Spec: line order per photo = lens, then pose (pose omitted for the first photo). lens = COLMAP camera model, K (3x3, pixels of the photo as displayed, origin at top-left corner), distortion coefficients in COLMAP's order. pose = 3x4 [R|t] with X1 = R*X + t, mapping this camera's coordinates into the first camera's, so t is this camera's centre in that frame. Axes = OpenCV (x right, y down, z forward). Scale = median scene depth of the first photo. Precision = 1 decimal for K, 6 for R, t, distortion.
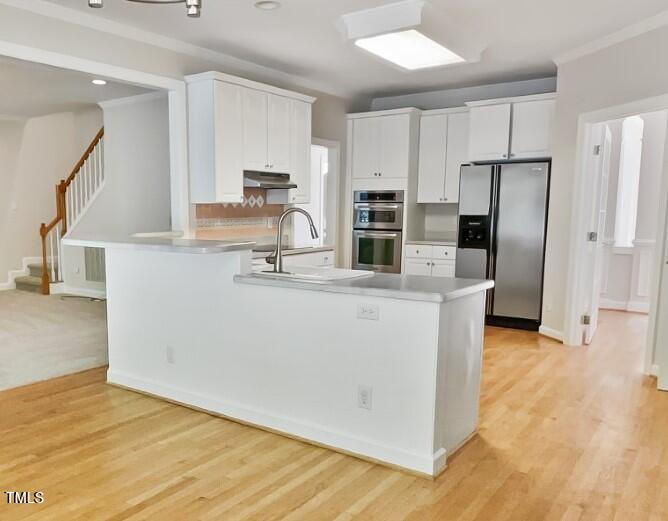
lens RADIAL K [[487.7, 0, 334.0], [0, 487.7, 260.5], [0, 0, 1]] dist [-0.000875, 0.001002]
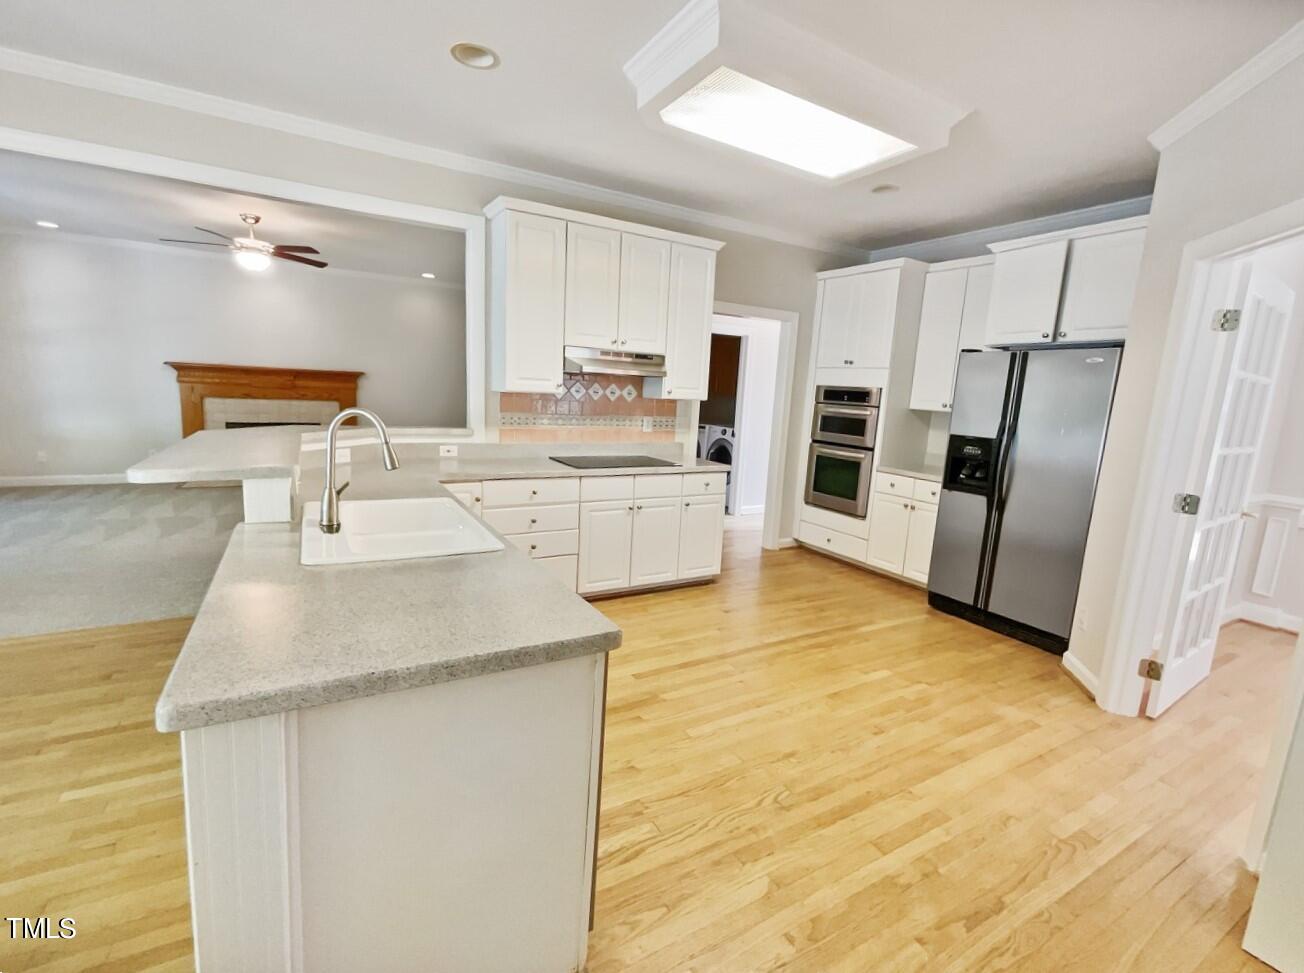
lens RADIAL K [[583.4, 0, 651.1], [0, 583.4, 480.7], [0, 0, 1]] dist [-0.017068, 0.015685]
pose [[0.929915, 0.105945, -0.352184, 0.184537], [-0.095440, 0.994320, 0.047110, -0.037610], [0.355175, -0.010196, 0.934744, 0.216496]]
